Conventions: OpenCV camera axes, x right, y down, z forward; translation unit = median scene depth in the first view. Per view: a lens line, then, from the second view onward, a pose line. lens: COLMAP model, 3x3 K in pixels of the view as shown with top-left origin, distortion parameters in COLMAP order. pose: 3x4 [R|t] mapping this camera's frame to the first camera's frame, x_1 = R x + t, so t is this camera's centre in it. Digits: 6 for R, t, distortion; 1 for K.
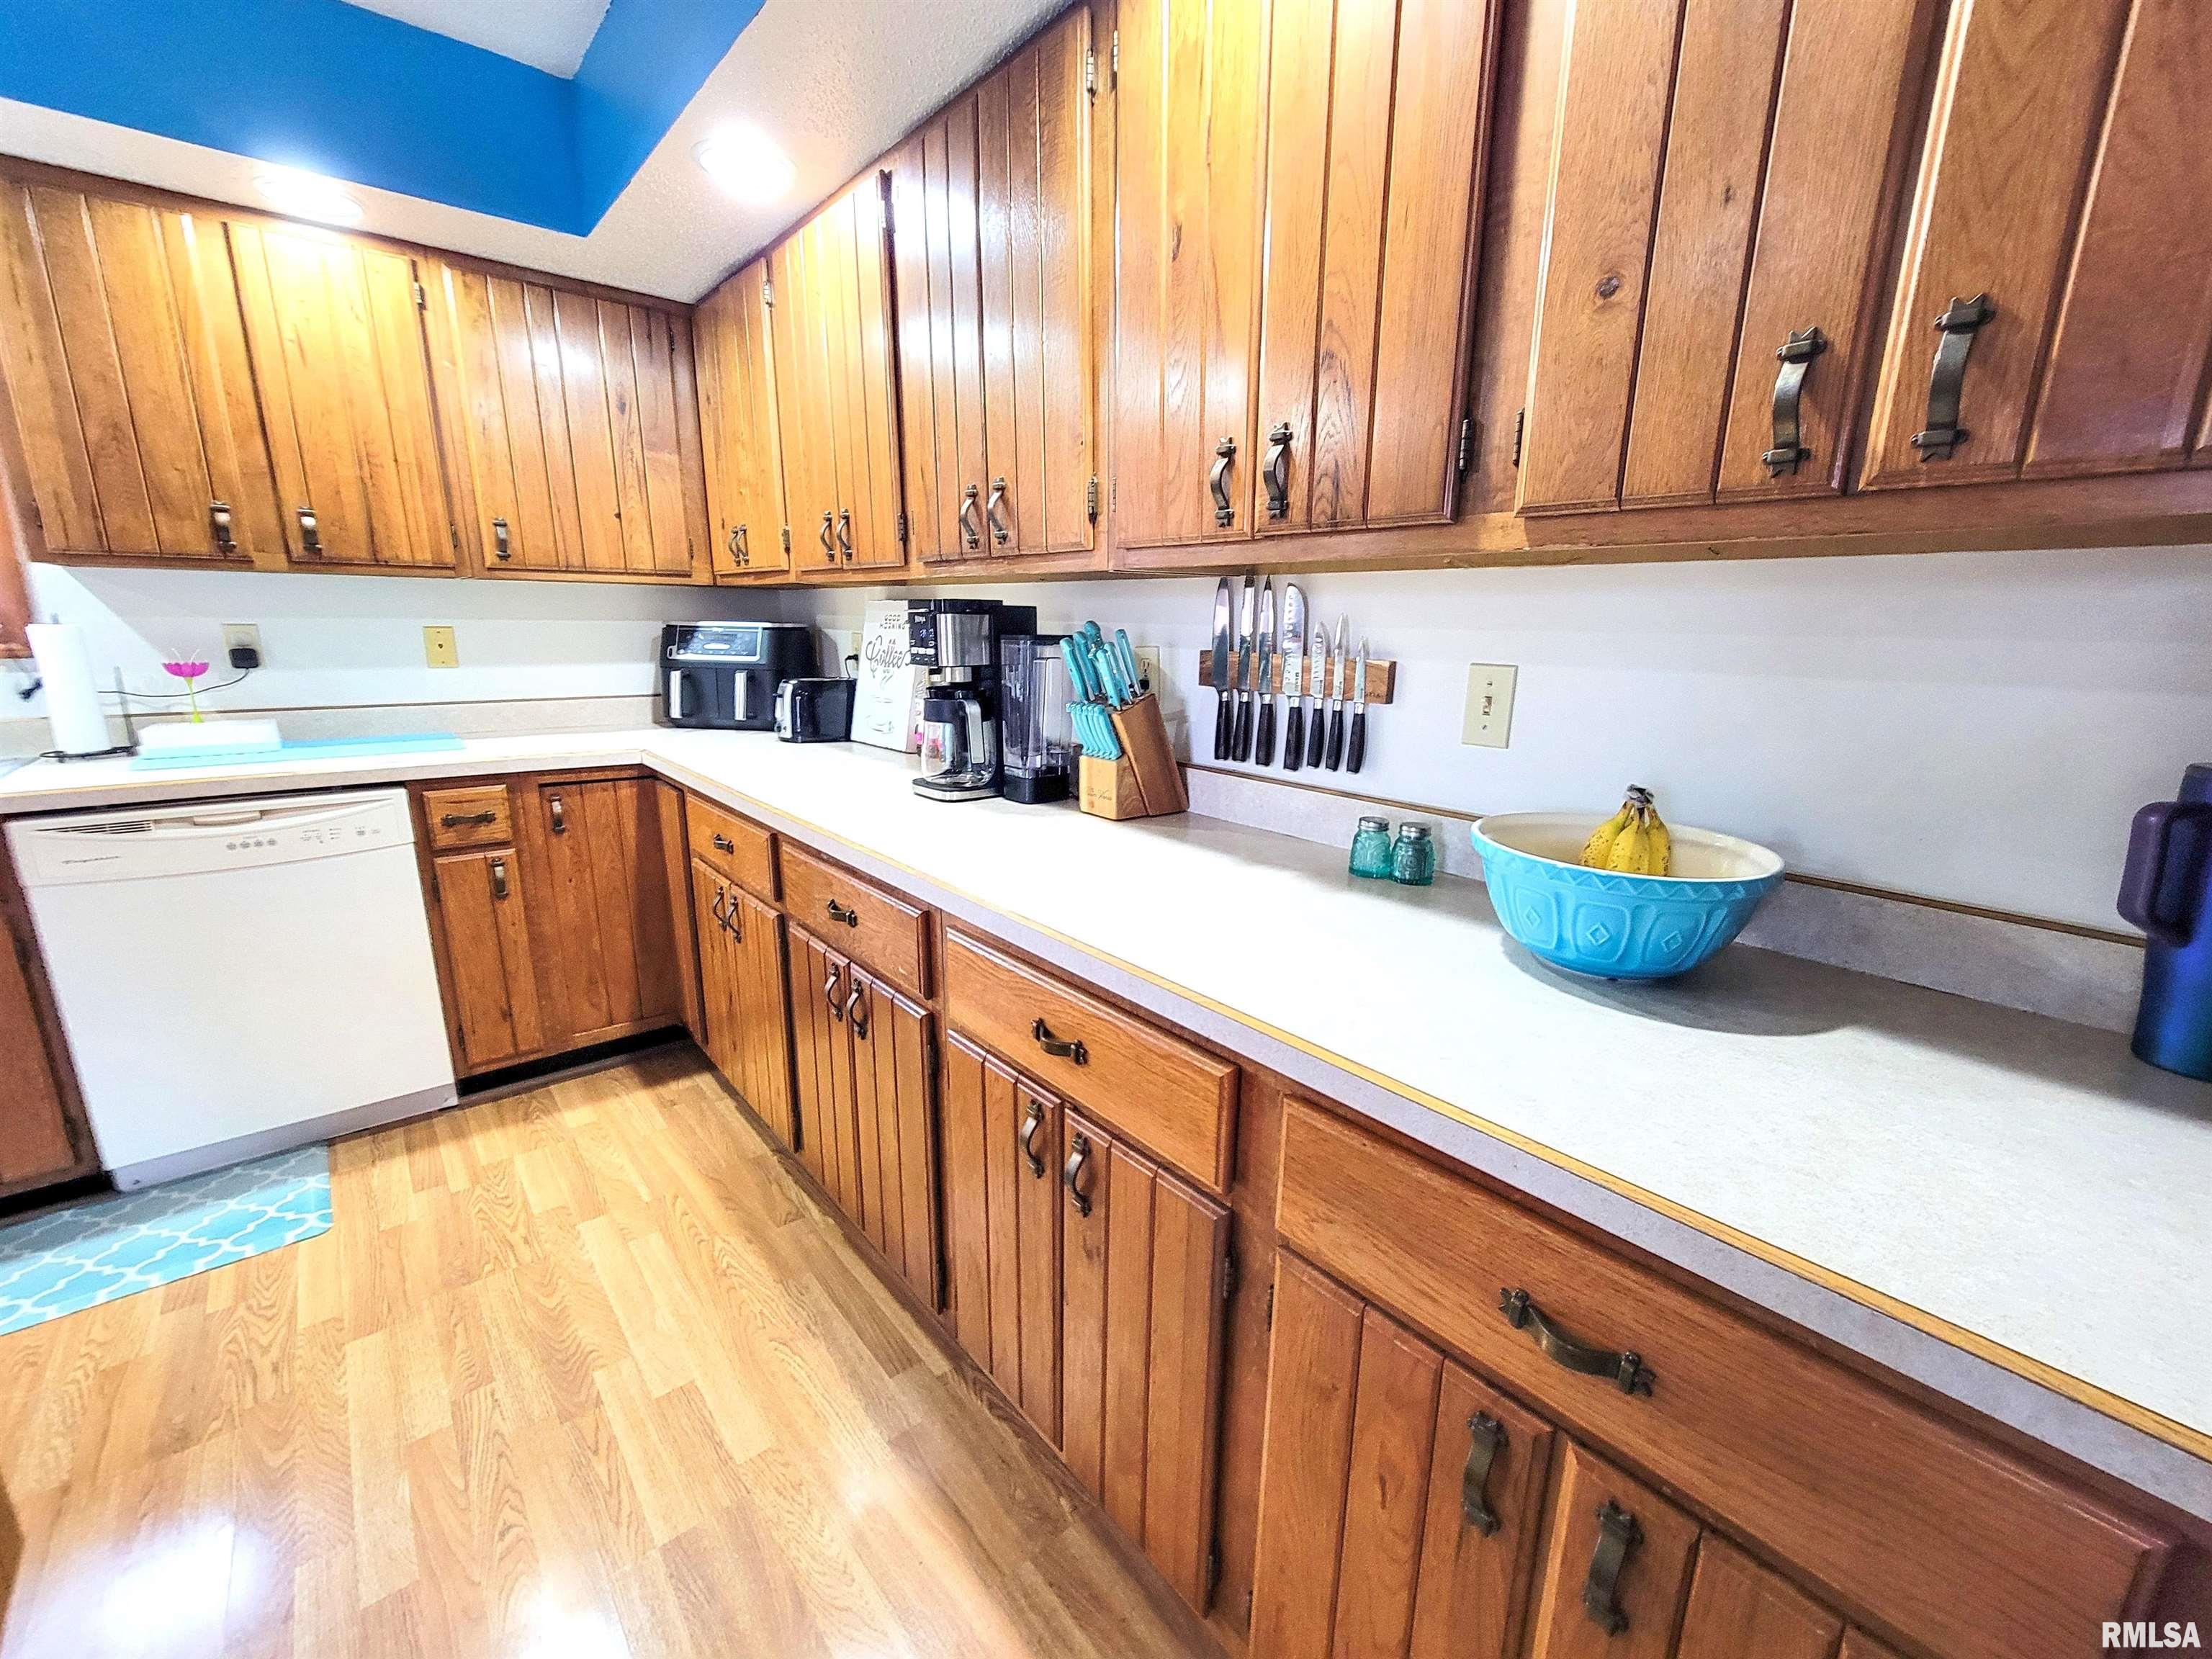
lens RADIAL K [[896.2, 0, 1119.3], [0, 896.2, 846.9], [0, 0, 1]] dist [-0.008266, 0.001044]
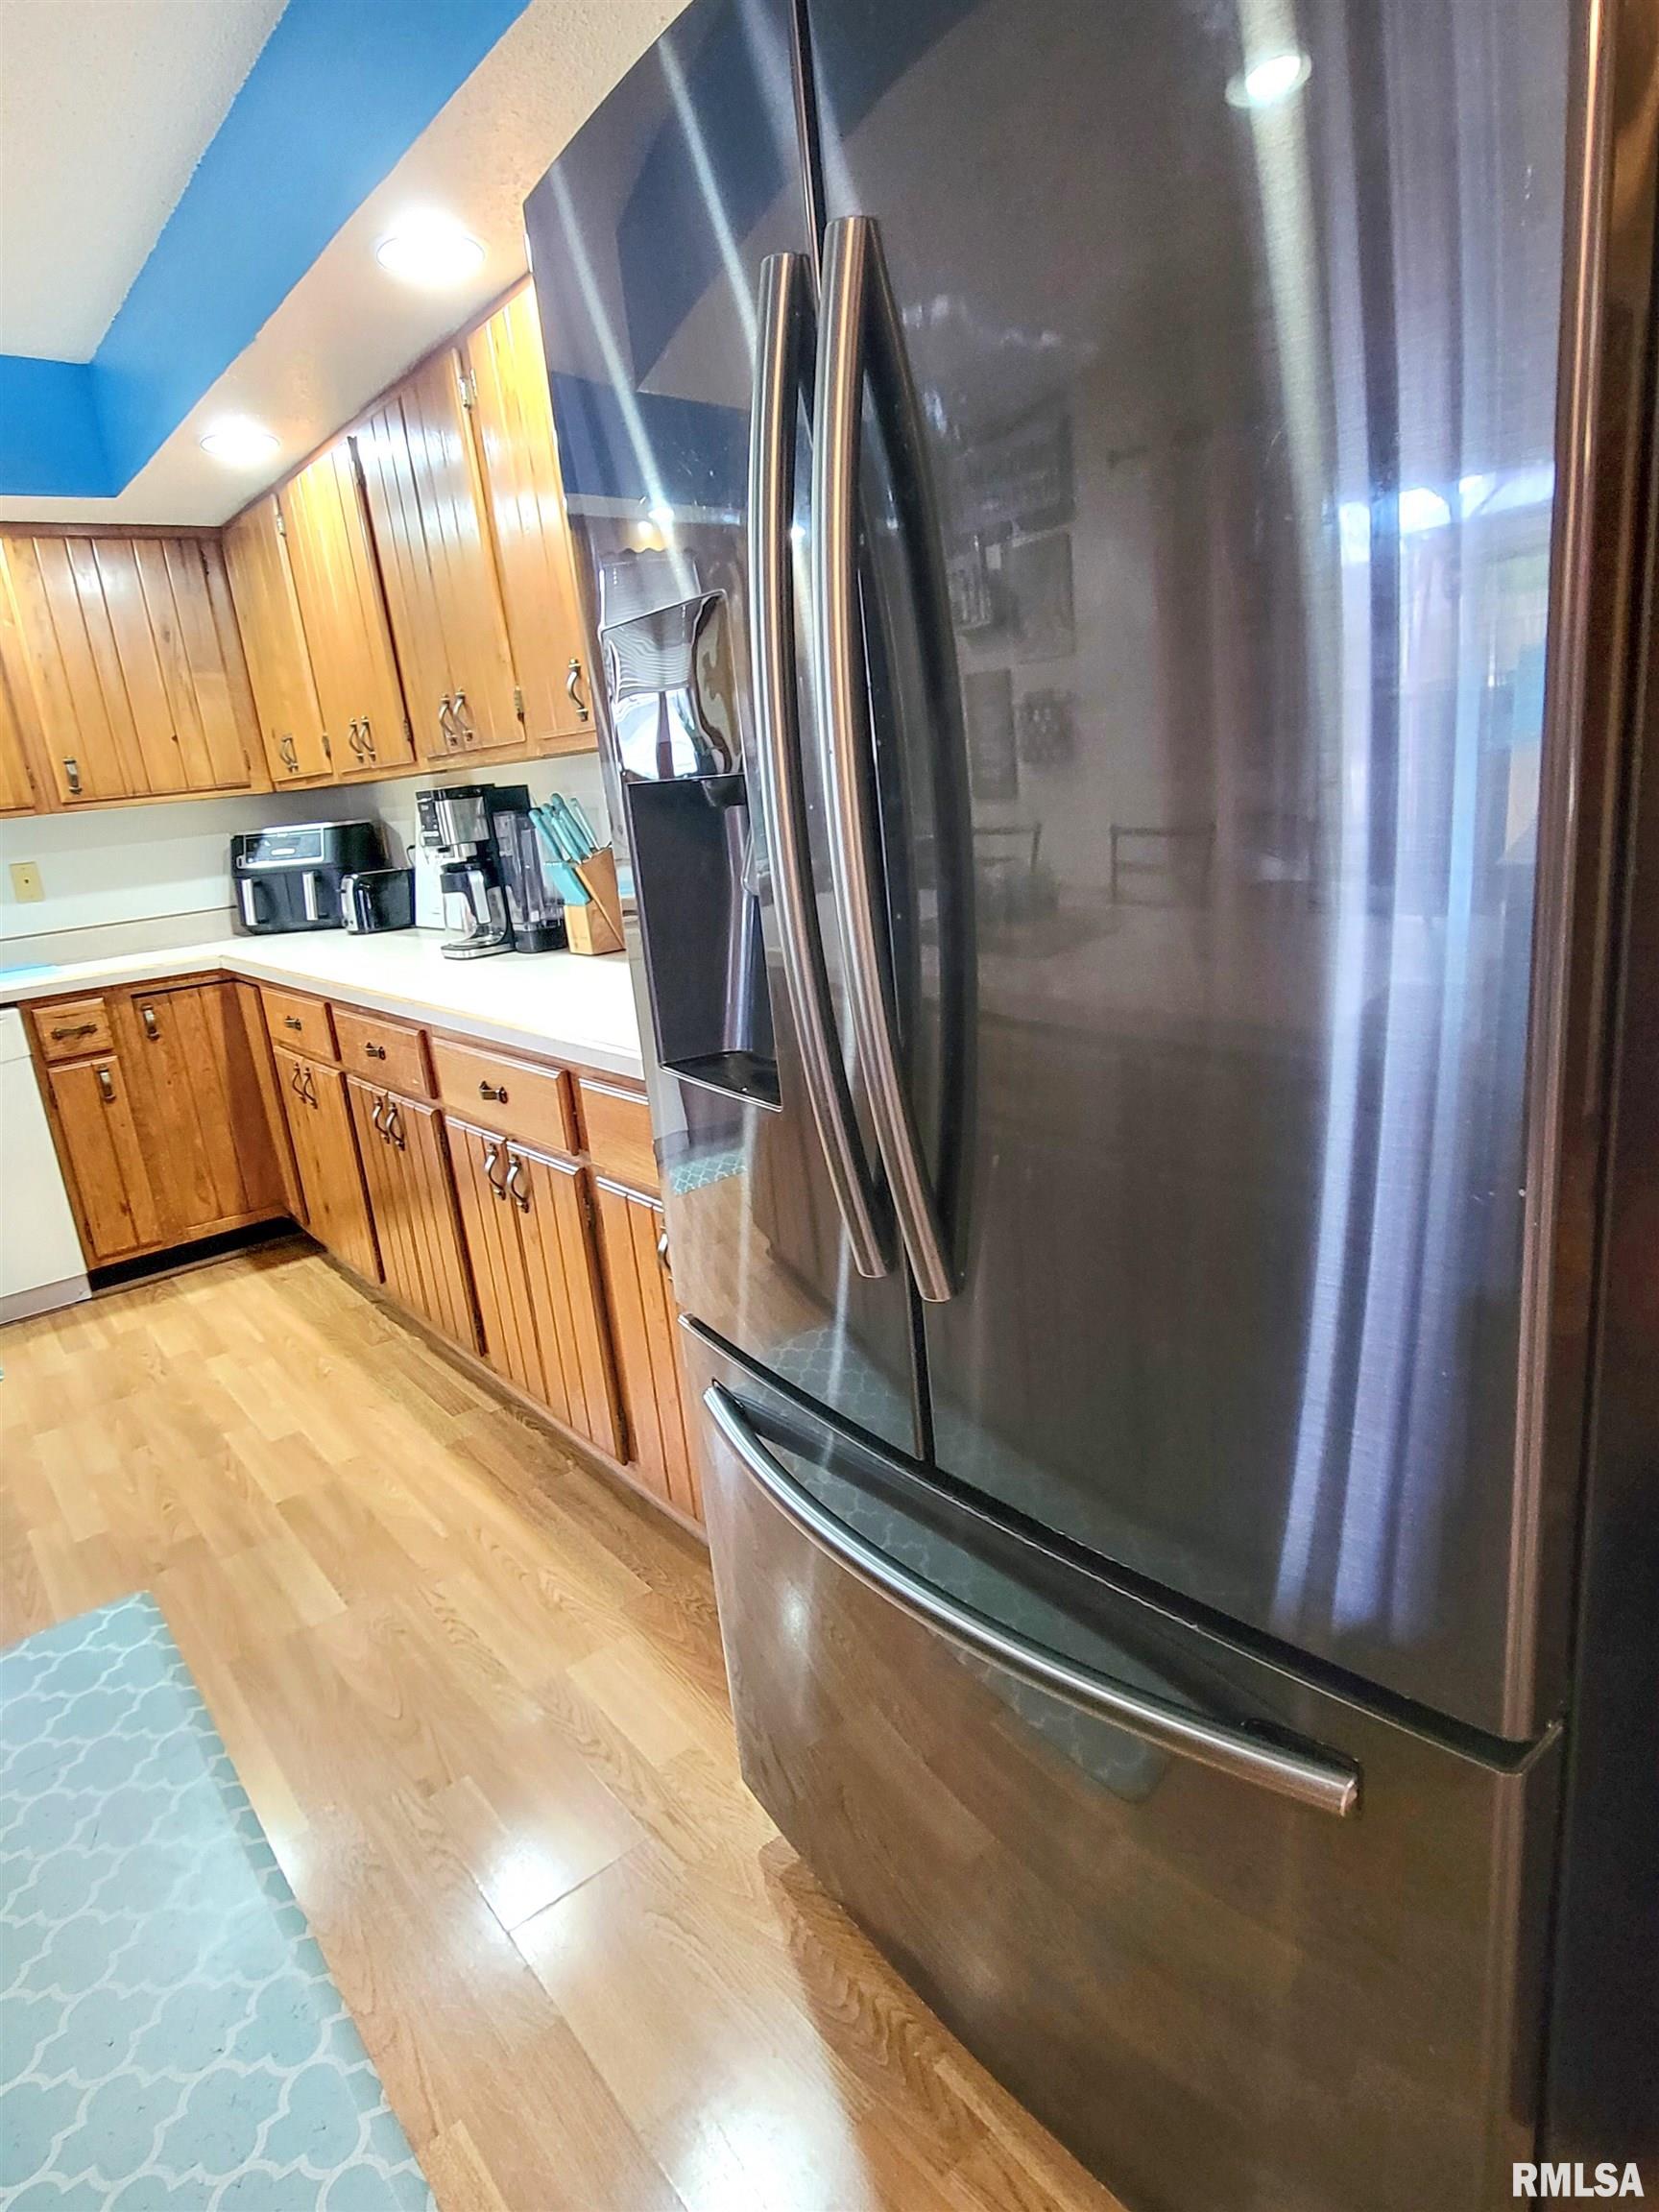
lens RADIAL K [[1259.1, 0, 849.4], [0, 1259.1, 1087.7], [0, 0, 1]] dist [0.000510, -0.004289]
pose [[0.992519, -0.105444, -0.061549, 0.332899], [0.106152, 0.994315, 0.008340, 0.133370], [0.060319, -0.014811, 0.998069, -0.529348]]
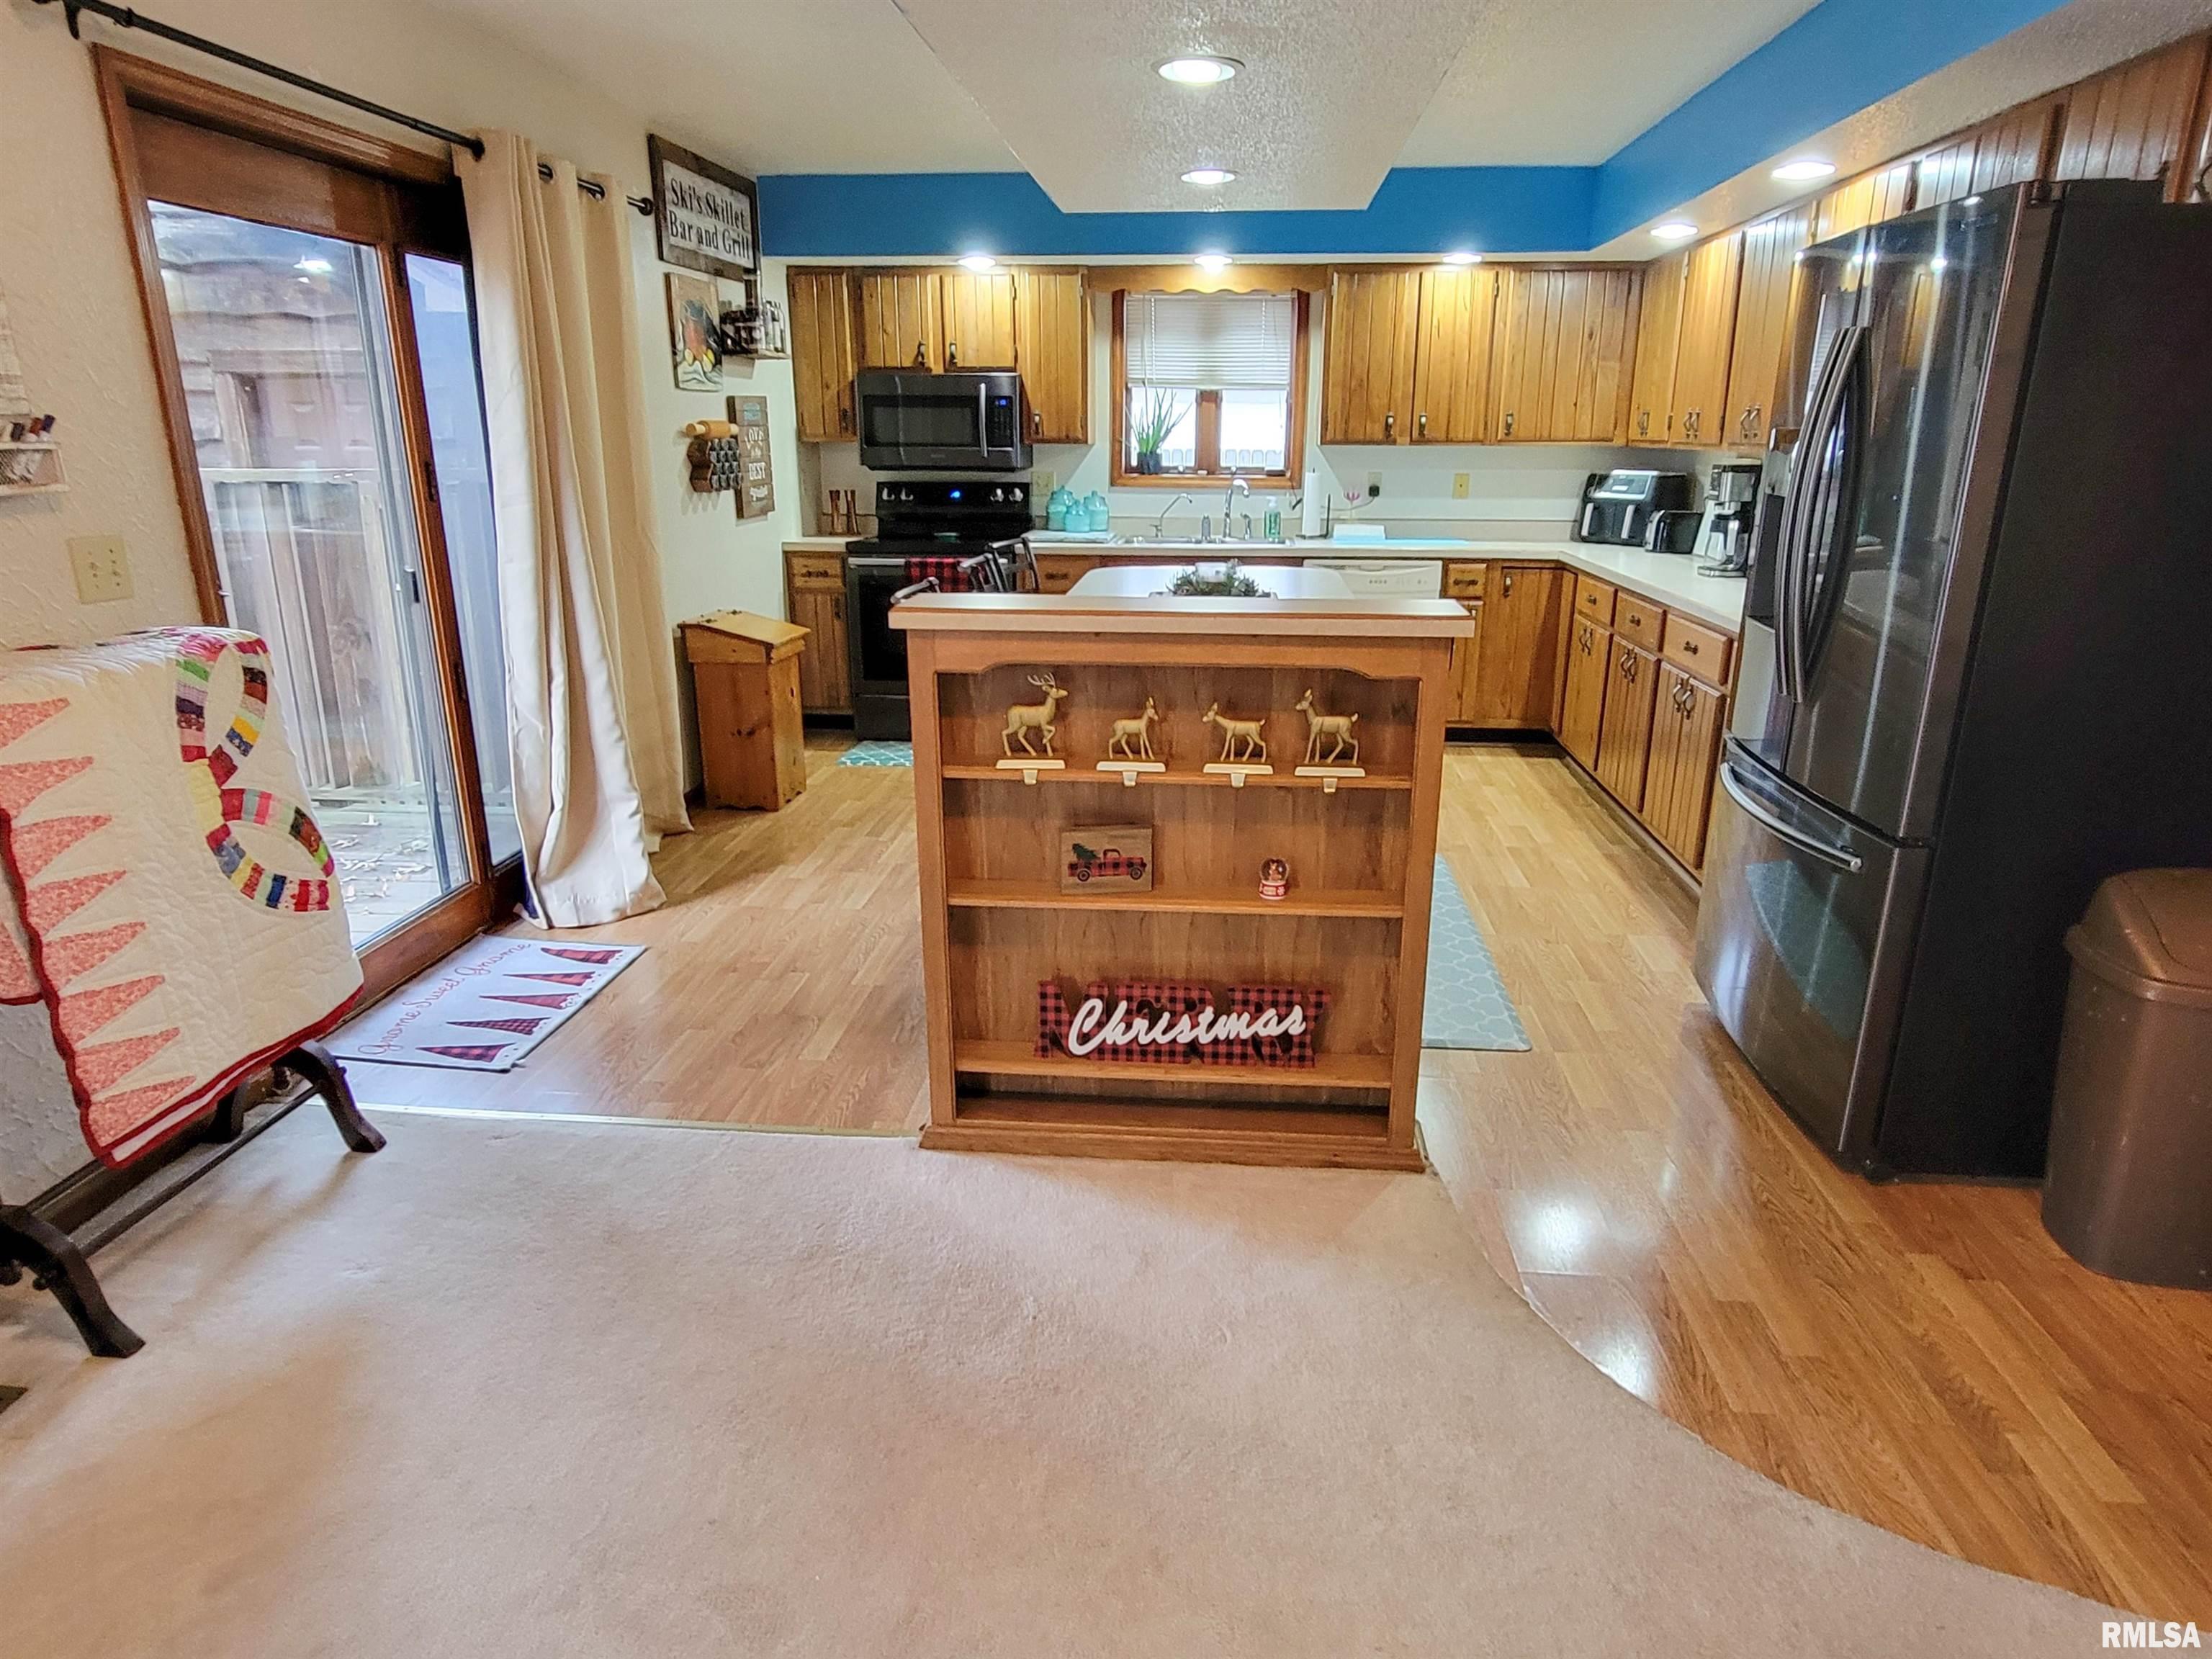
lens RADIAL K [[1327.2, 0, 1138.0], [0, 1327.2, 846.0], [0, 0, 1]] dist [0.000420, -0.000412]
pose [[0.703842, 0.196519, -0.682632, 0.798053], [-0.164603, 0.979936, 0.112391, 0.317963], [0.691022, 0.033257, 0.722068, -1.475425]]
